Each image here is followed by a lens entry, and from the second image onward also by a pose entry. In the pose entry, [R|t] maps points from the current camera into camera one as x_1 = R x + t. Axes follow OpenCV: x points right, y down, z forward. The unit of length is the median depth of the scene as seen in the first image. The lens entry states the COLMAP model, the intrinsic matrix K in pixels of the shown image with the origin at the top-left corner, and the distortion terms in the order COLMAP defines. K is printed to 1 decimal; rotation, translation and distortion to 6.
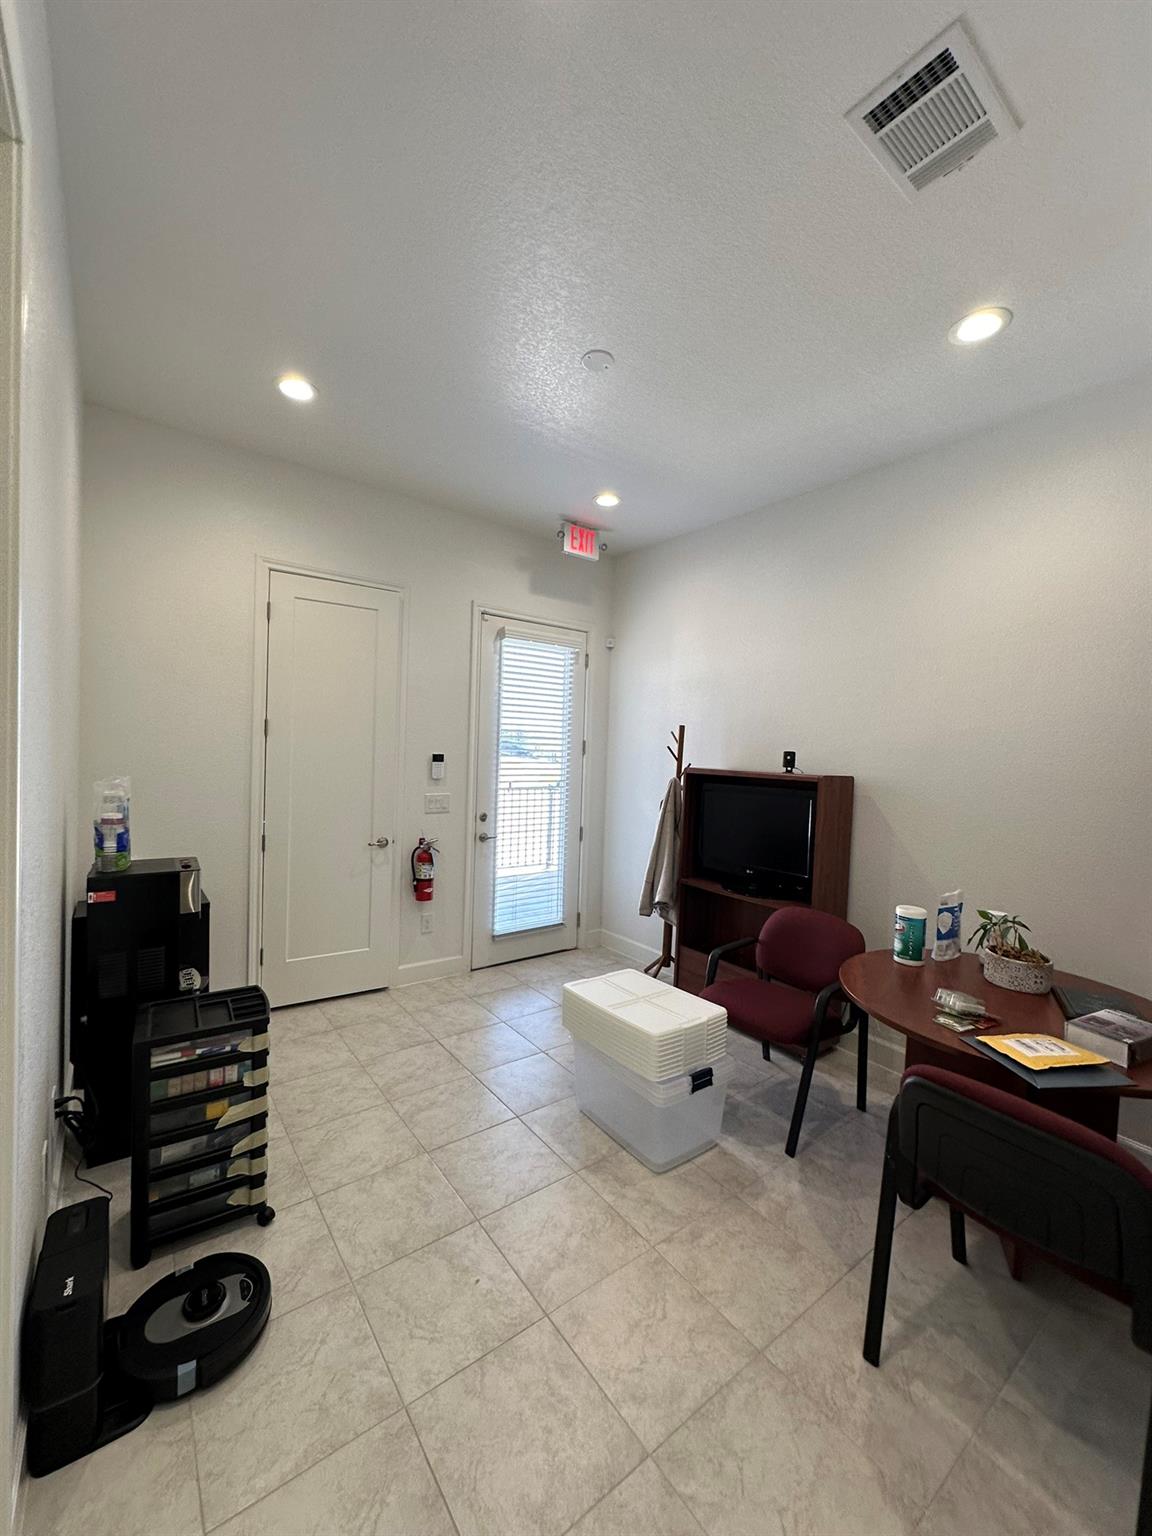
lens RADIAL K [[609.4, 0, 574.8], [0, 609.4, 768.1], [0, 0, 1]] dist [-0.000978, 0.000394]
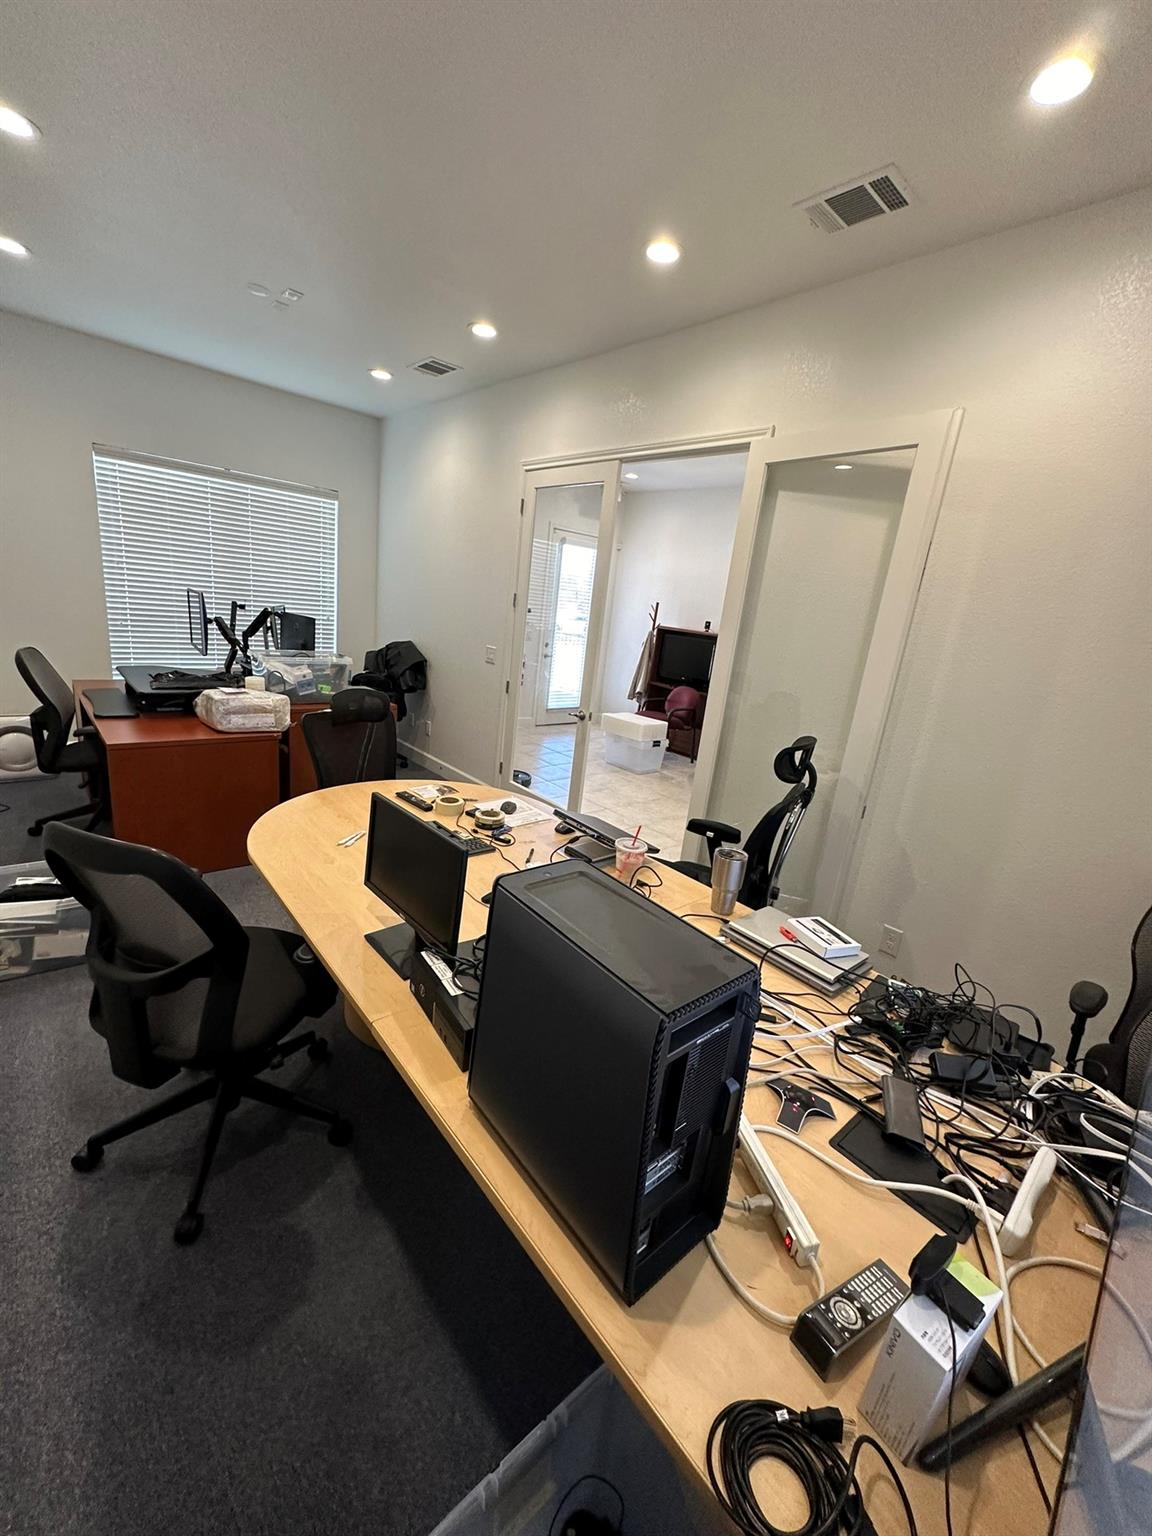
lens RADIAL K [[609.4, 0, 572.6], [0, 609.4, 765.2], [0, 0, 1]] dist [-0.000978, 0.000394]
pose [[0.994409, 0.052347, 0.091708, -0.365040], [-0.072897, 0.968641, 0.237529, -0.016433], [-0.076398, -0.242886, 0.967042, -1.453321]]
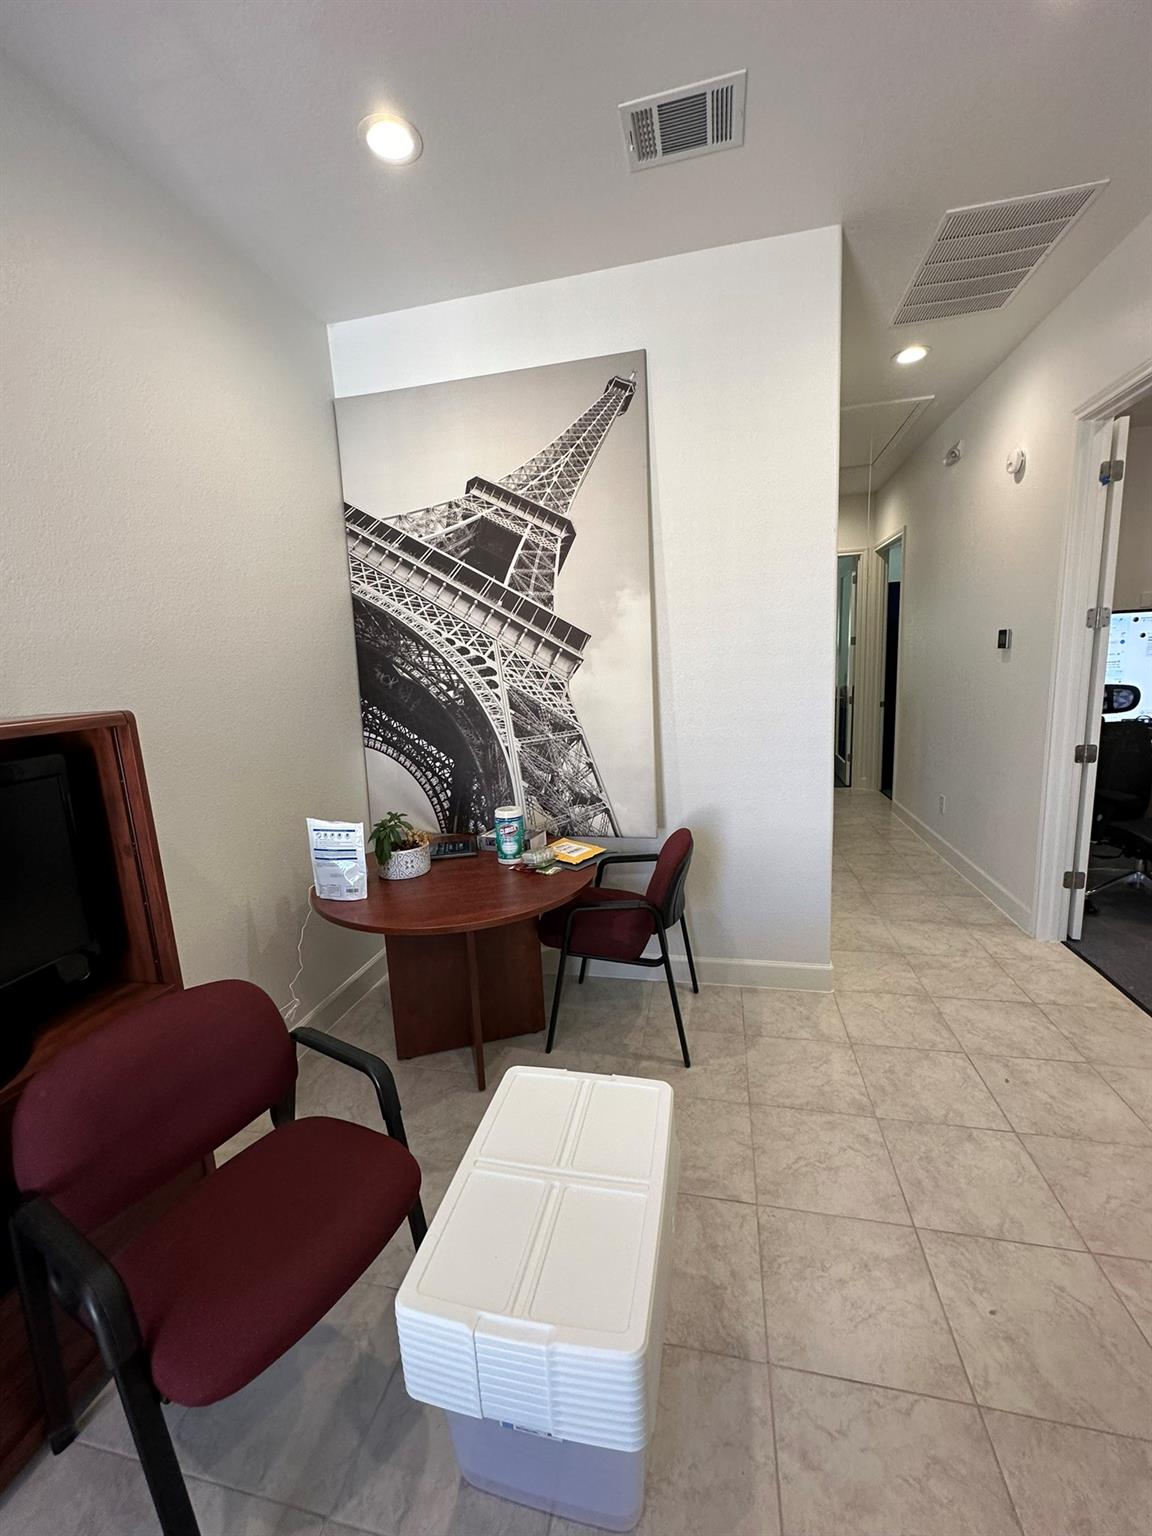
lens RADIAL K [[609.4, 0, 575.8], [0, 609.4, 768.7], [0, 0, 1]] dist [-0.000978, 0.000394]
pose [[-0.648067, -0.136277, 0.749291, -0.209105], [0.050362, 0.974038, 0.220711, -0.035659], [-0.759916, 0.180772, -0.624379, 1.215701]]
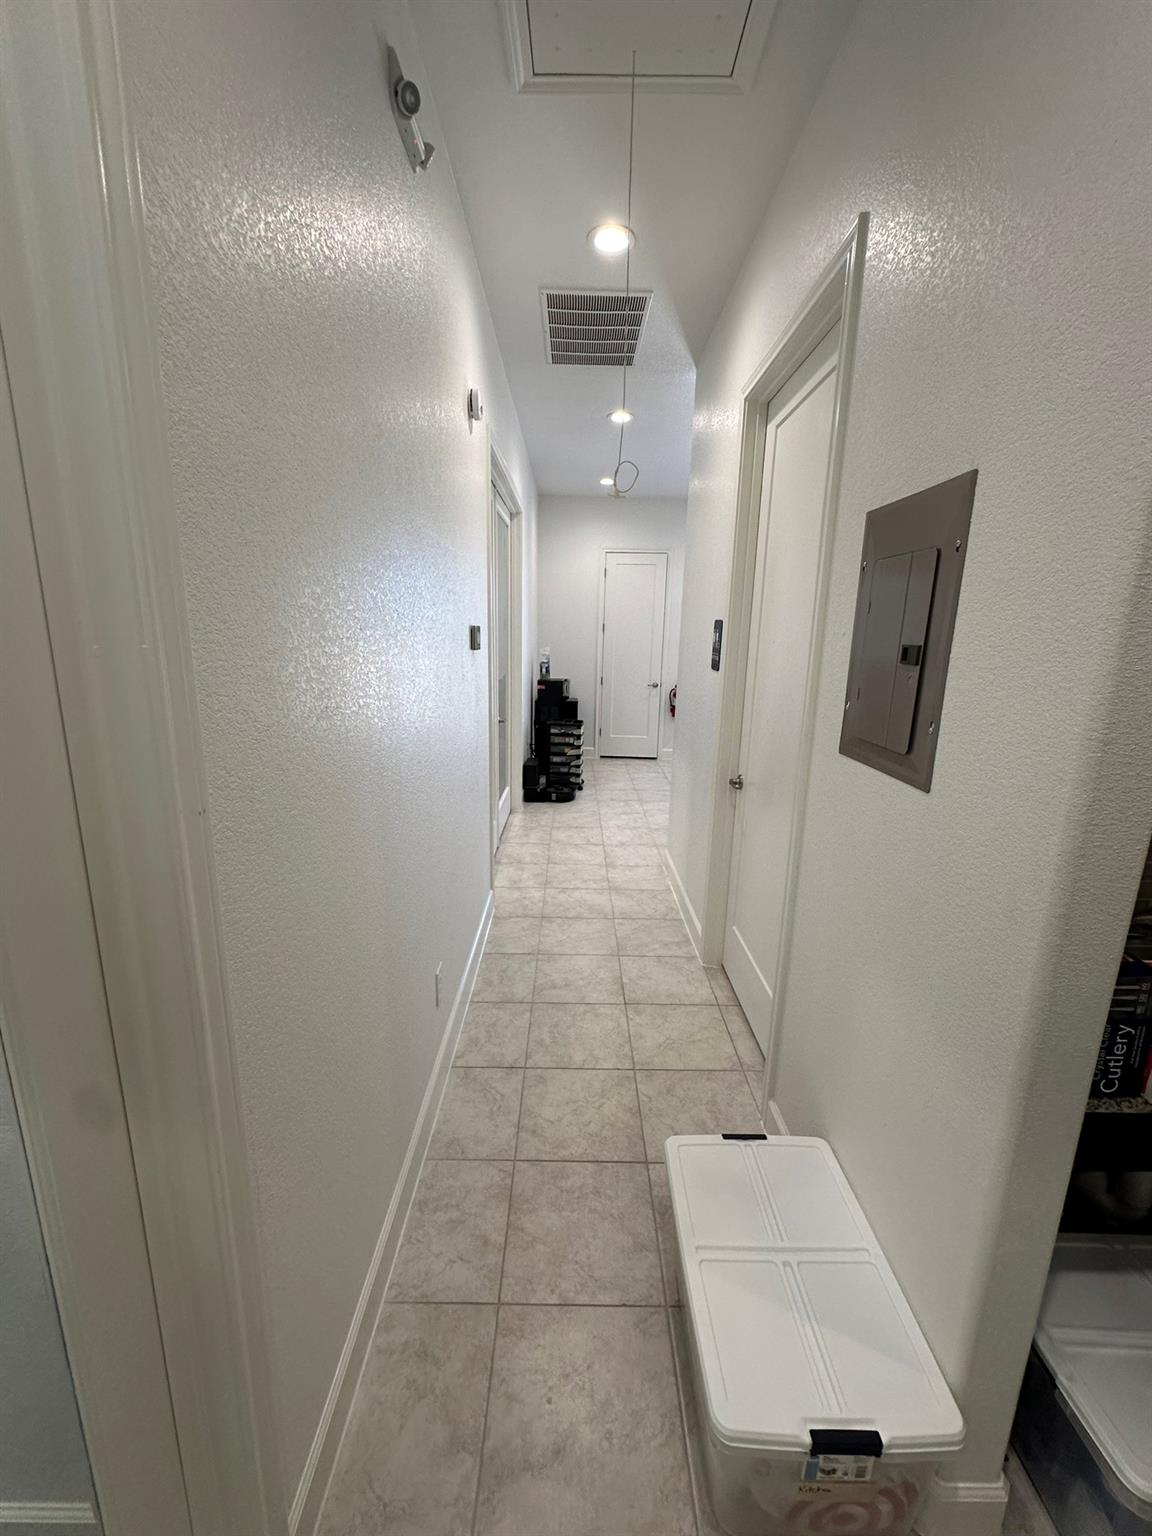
lens RADIAL K [[609.4, 0, 577.6], [0, 609.4, 765.1], [0, 0, 1]] dist [-0.000978, 0.000394]
pose [[0.803086, 0.109386, -0.585737, 0.986354], [-0.010157, 0.985376, 0.170092, 0.063890], [0.595777, -0.130649, 0.792452, -1.118507]]
